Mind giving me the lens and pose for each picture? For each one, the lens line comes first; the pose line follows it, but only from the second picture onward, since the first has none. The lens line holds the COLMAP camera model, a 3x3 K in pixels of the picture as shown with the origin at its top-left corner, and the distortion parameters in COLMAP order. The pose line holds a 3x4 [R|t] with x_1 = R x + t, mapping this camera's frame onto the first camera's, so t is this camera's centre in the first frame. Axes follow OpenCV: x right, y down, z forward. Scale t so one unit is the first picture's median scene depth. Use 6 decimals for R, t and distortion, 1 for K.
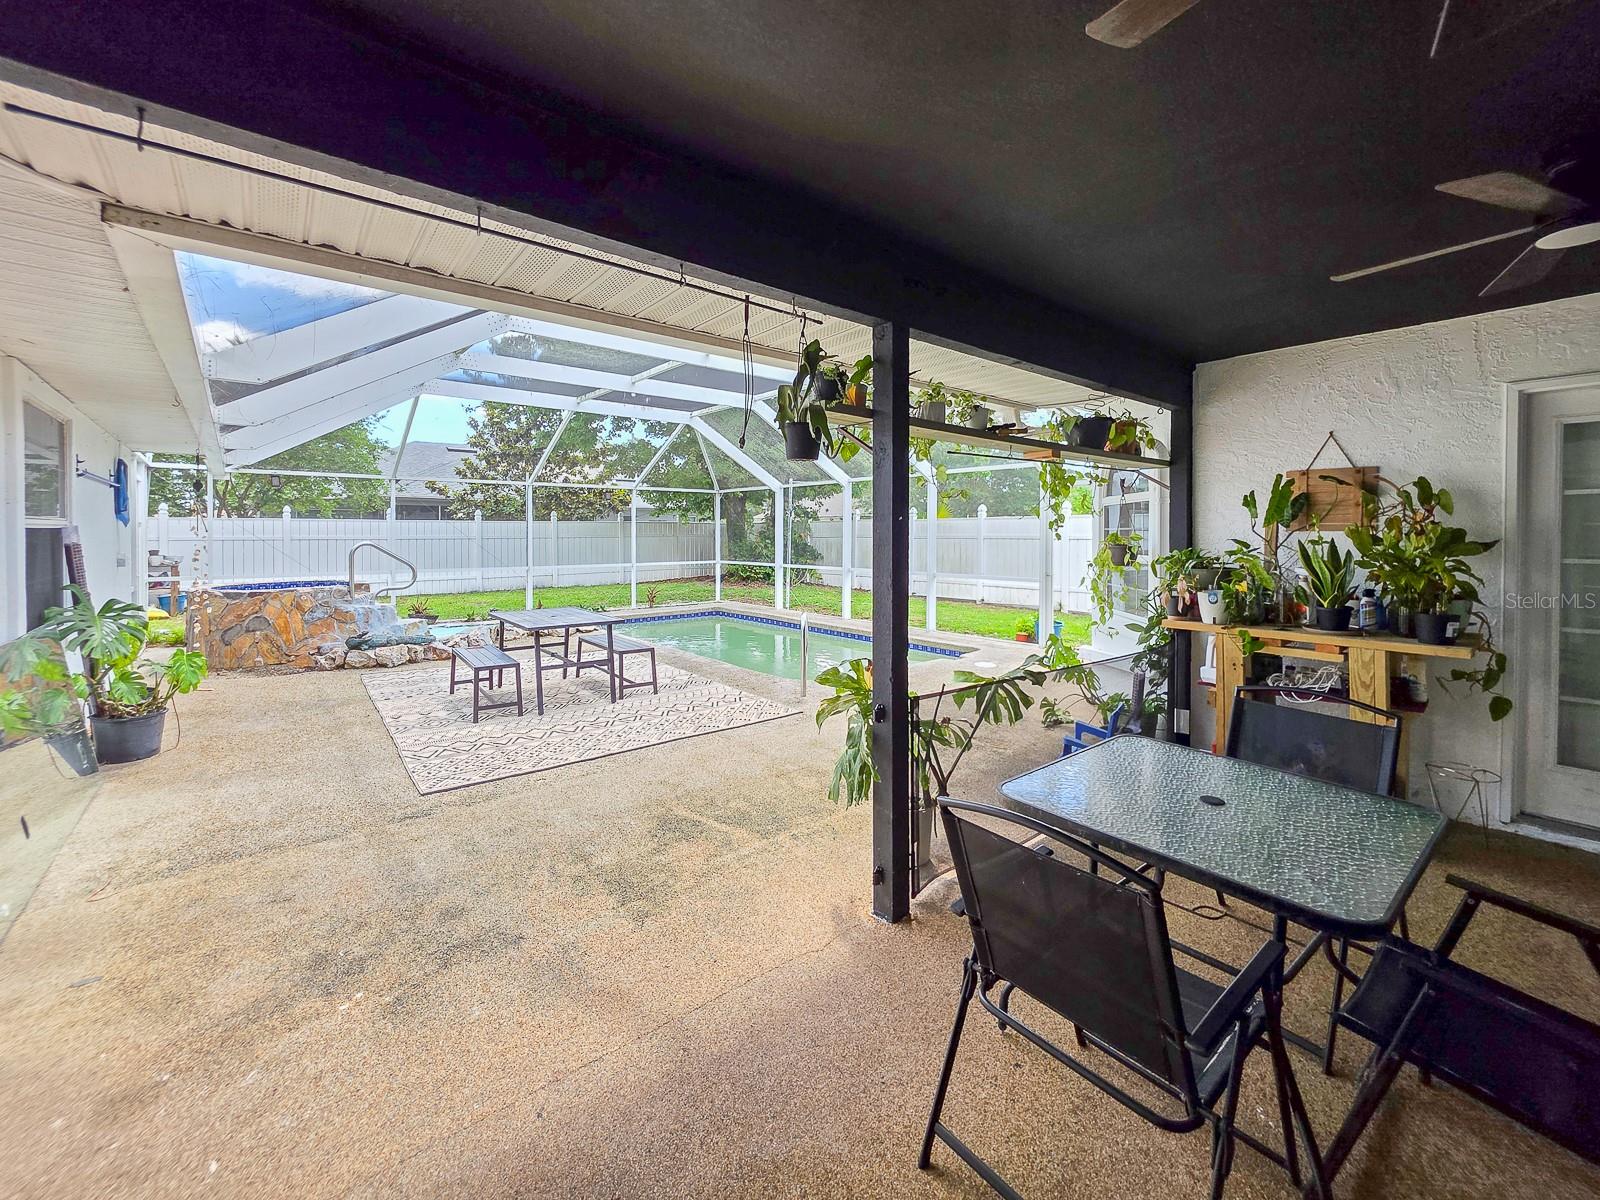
lens RADIAL K [[657.4, 0, 794.0], [0, 657.4, 597.2], [0, 0, 1]] dist [-0.002074, -0.000382]
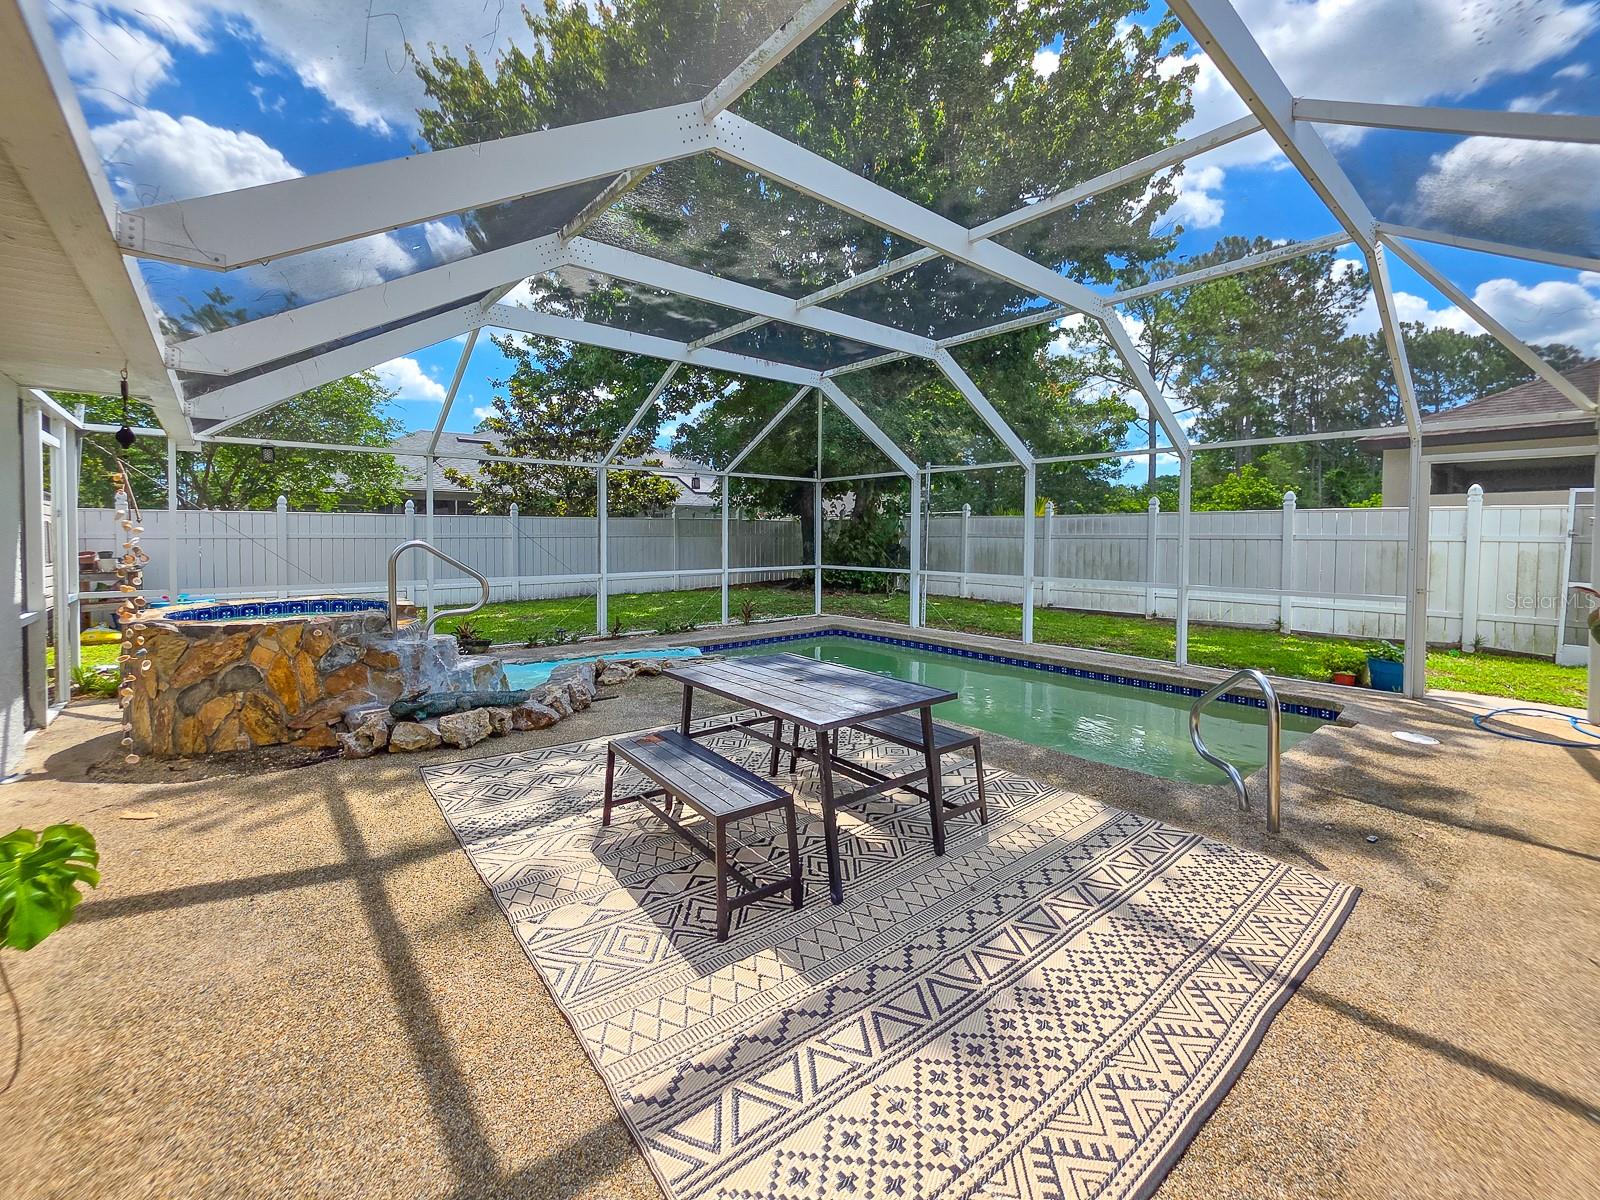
lens RADIAL K [[657.4, 0, 806.4], [0, 657.4, 601.0], [0, 0, 1]] dist [-0.002074, -0.000382]
pose [[0.999807, -0.000488, 0.019660, -0.248141], [0.000375, 0.999983, 0.005753, -0.025914], [-0.019662, -0.005744, 0.999790, 0.311062]]
